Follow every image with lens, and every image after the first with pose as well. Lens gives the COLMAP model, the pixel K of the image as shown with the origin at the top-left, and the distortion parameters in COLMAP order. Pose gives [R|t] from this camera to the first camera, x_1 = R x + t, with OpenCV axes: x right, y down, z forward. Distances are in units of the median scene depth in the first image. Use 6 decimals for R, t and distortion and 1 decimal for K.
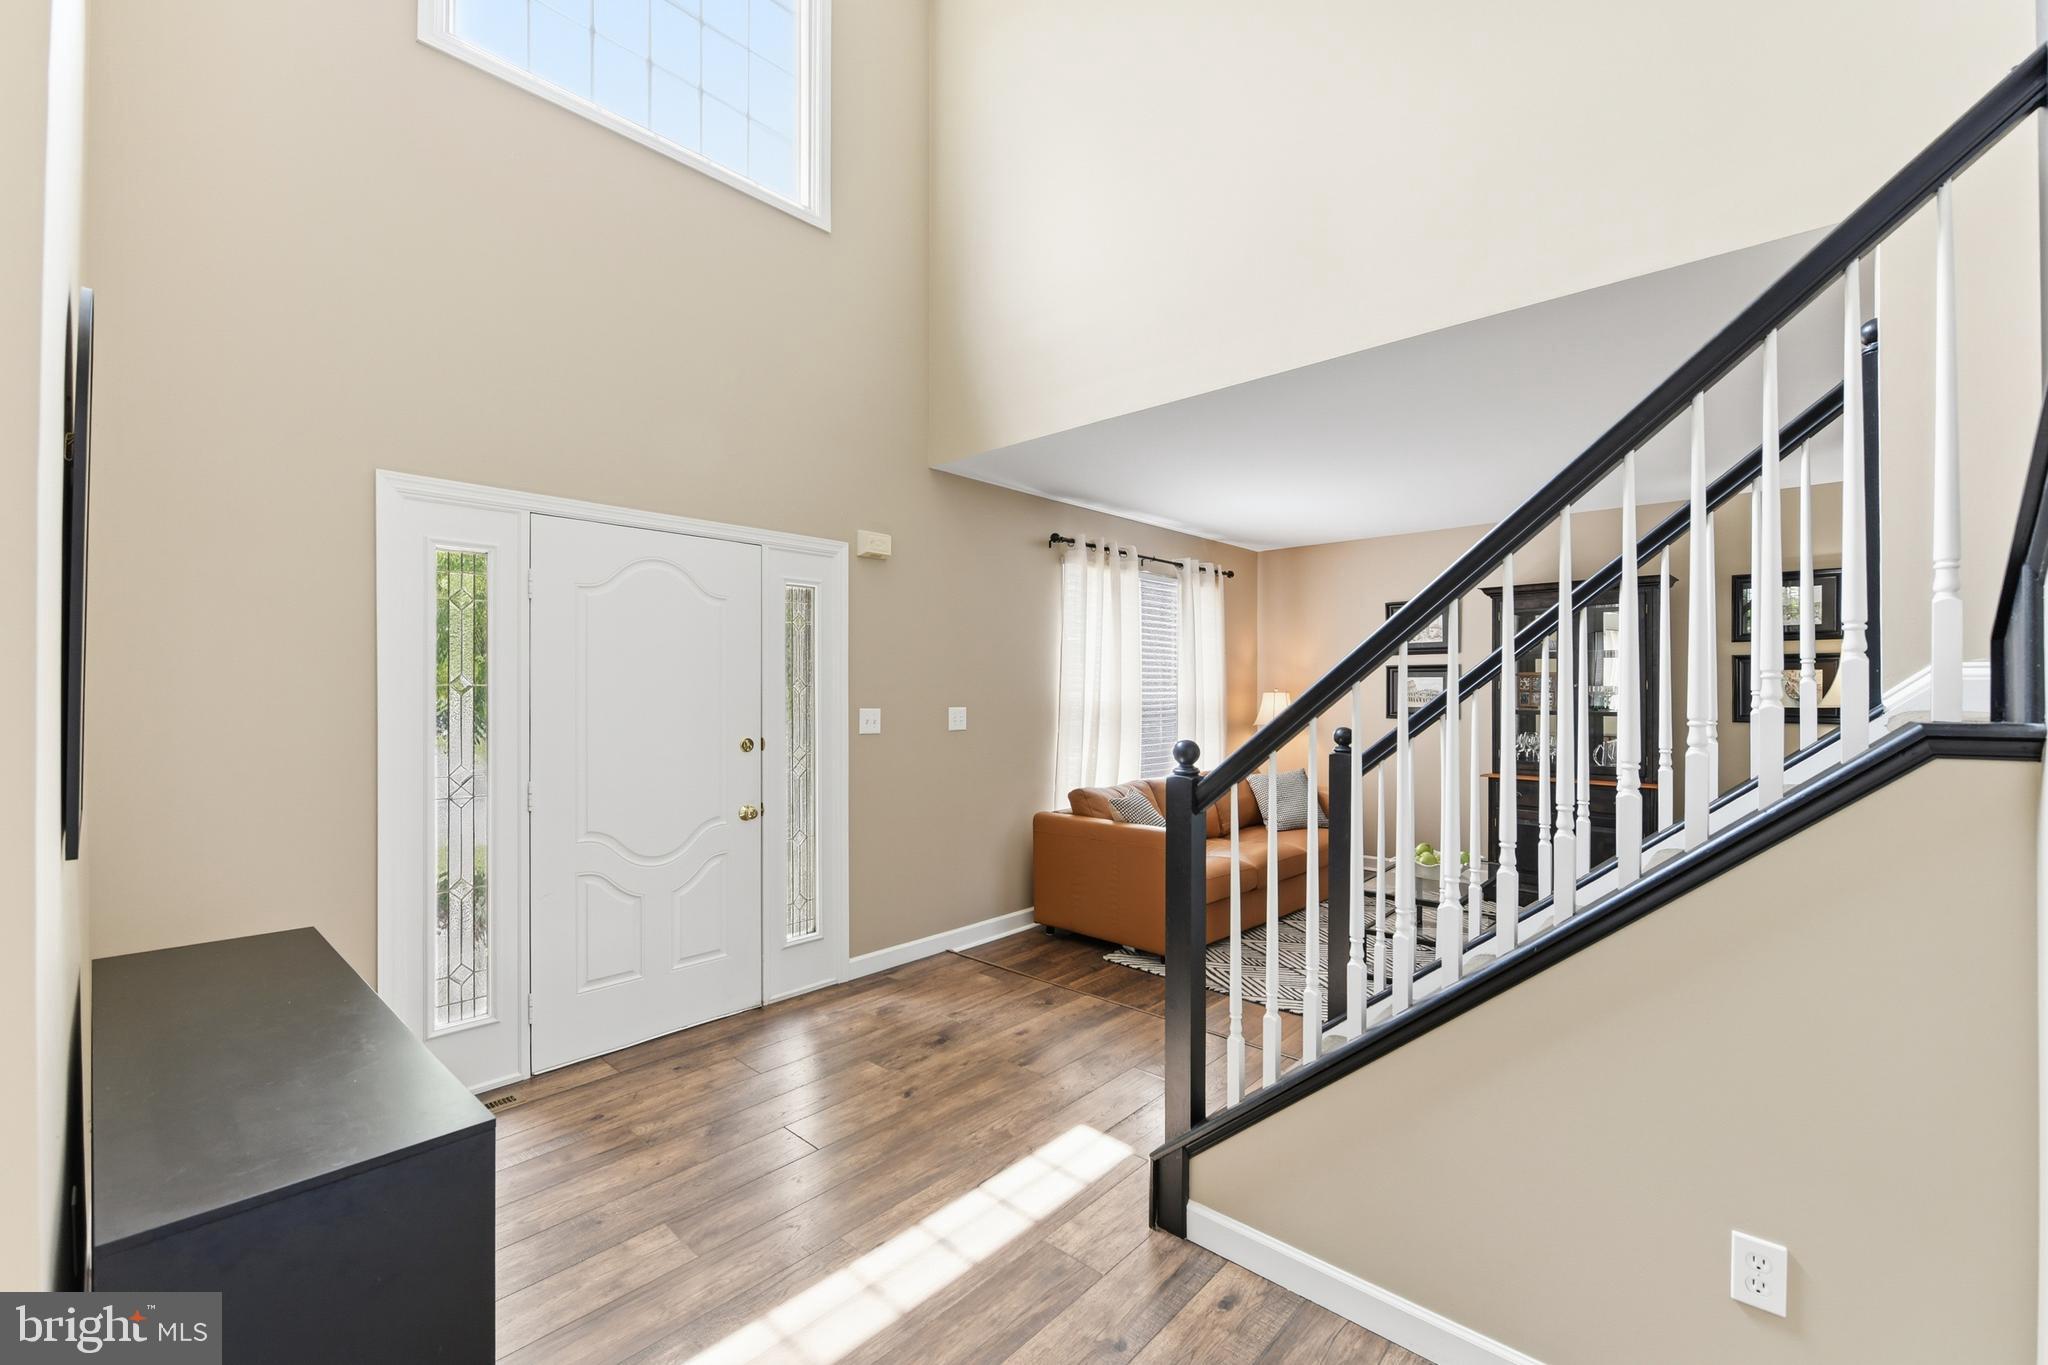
lens RADIAL K [[836.9, 0, 1026.0], [0, 836.9, 687.7], [0, 0, 1]] dist [-0.003783, -0.003499]
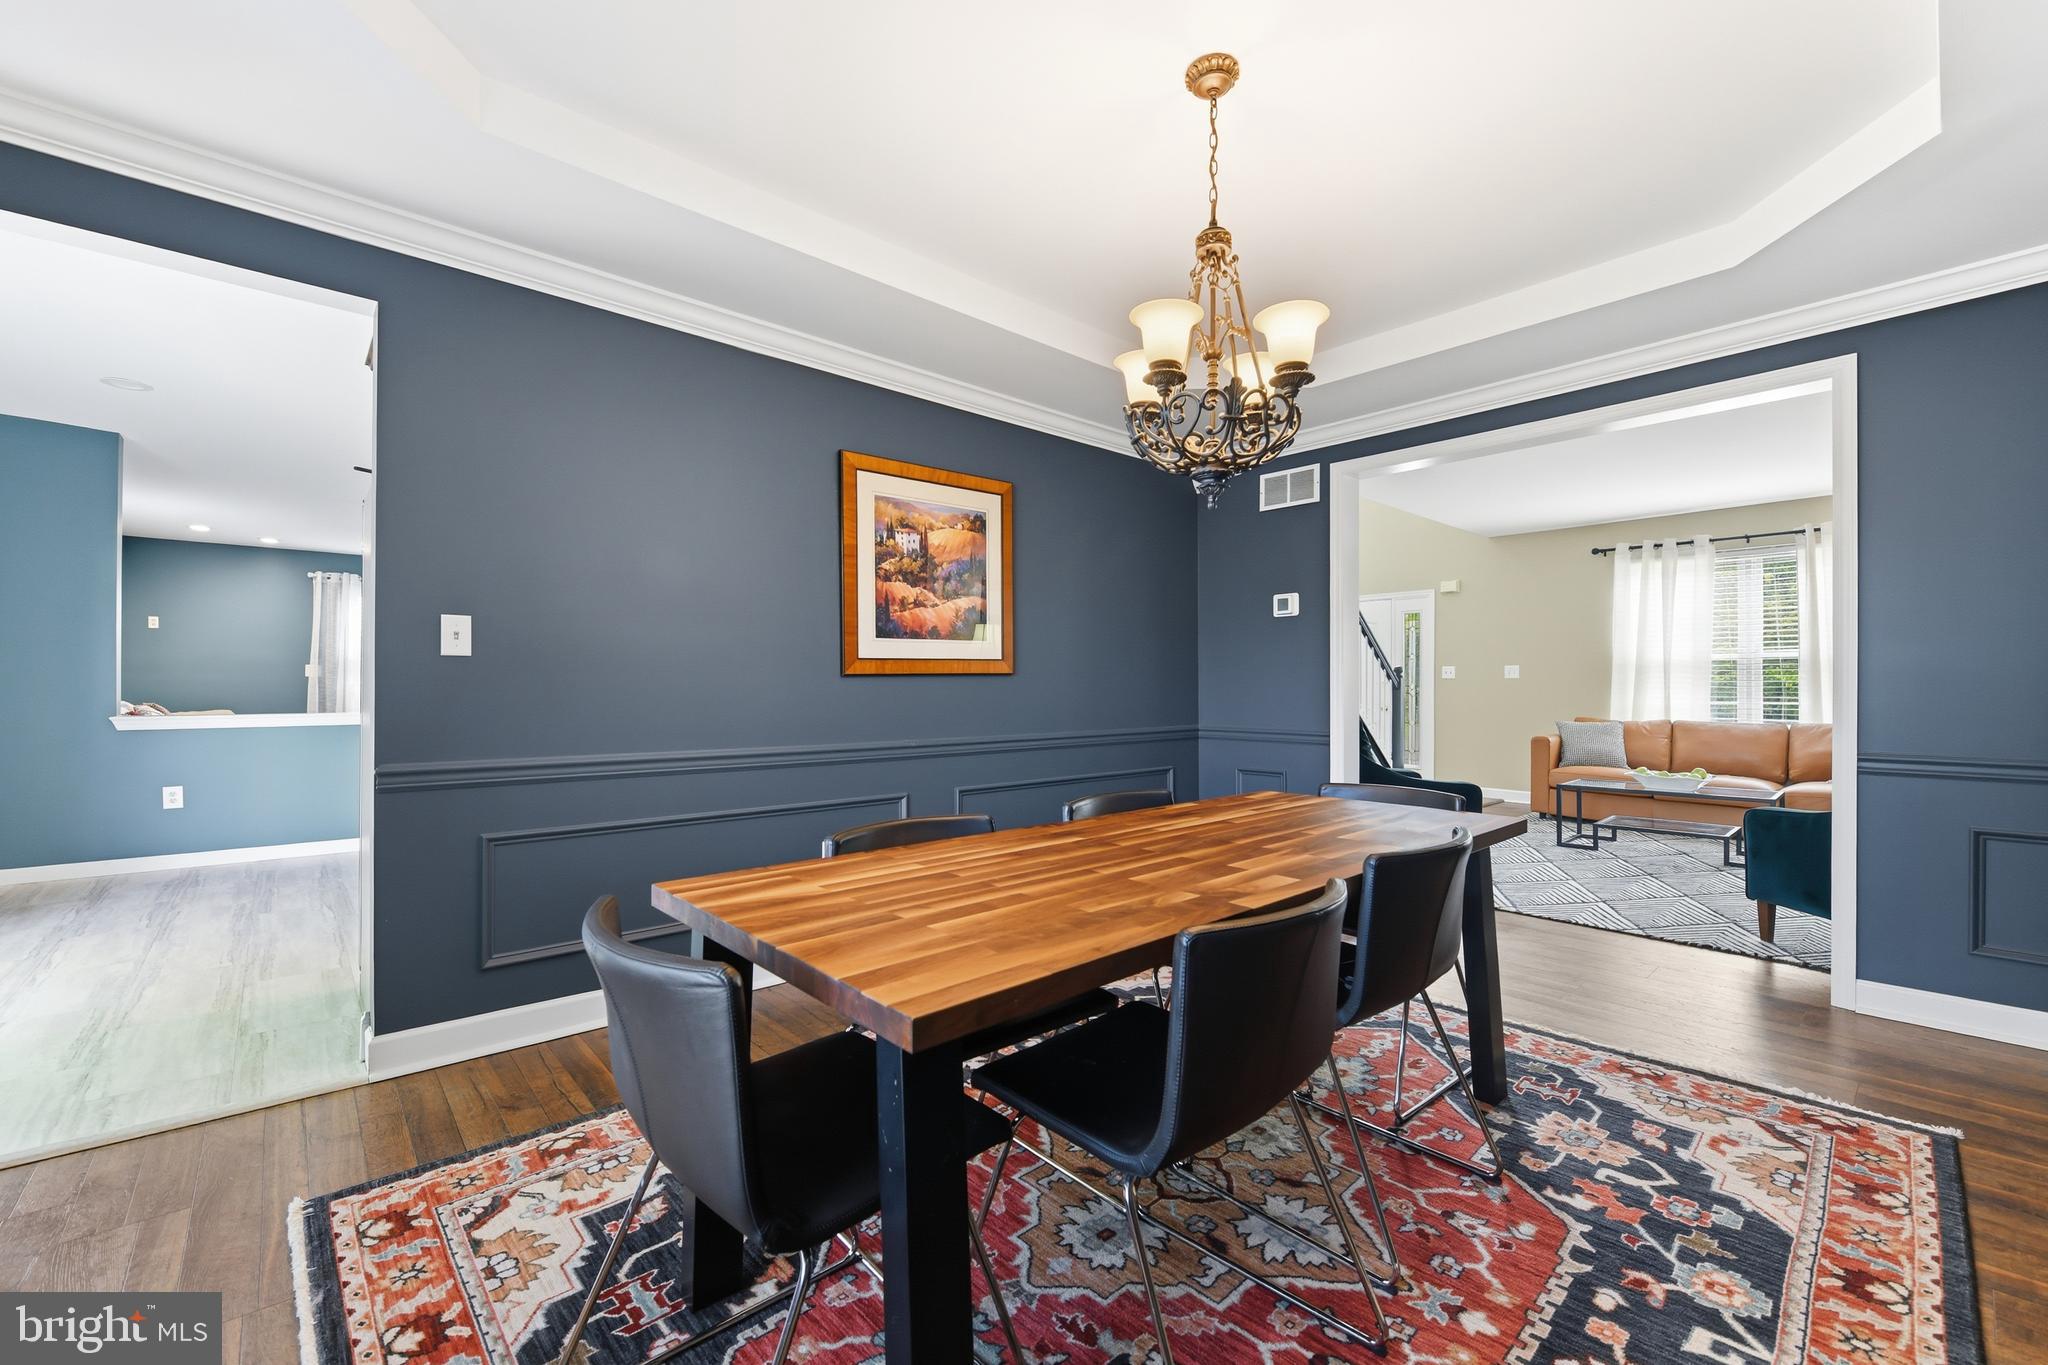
lens RADIAL K [[836.9, 0, 1026.0], [0, 836.9, 687.7], [0, 0, 1]] dist [-0.003783, -0.003499]
pose [[-0.102937, 0.009465, -0.994643, 2.437035], [0.013939, 0.999870, 0.008072, 0.057042], [0.994590, -0.013033, -0.103055, 0.213603]]
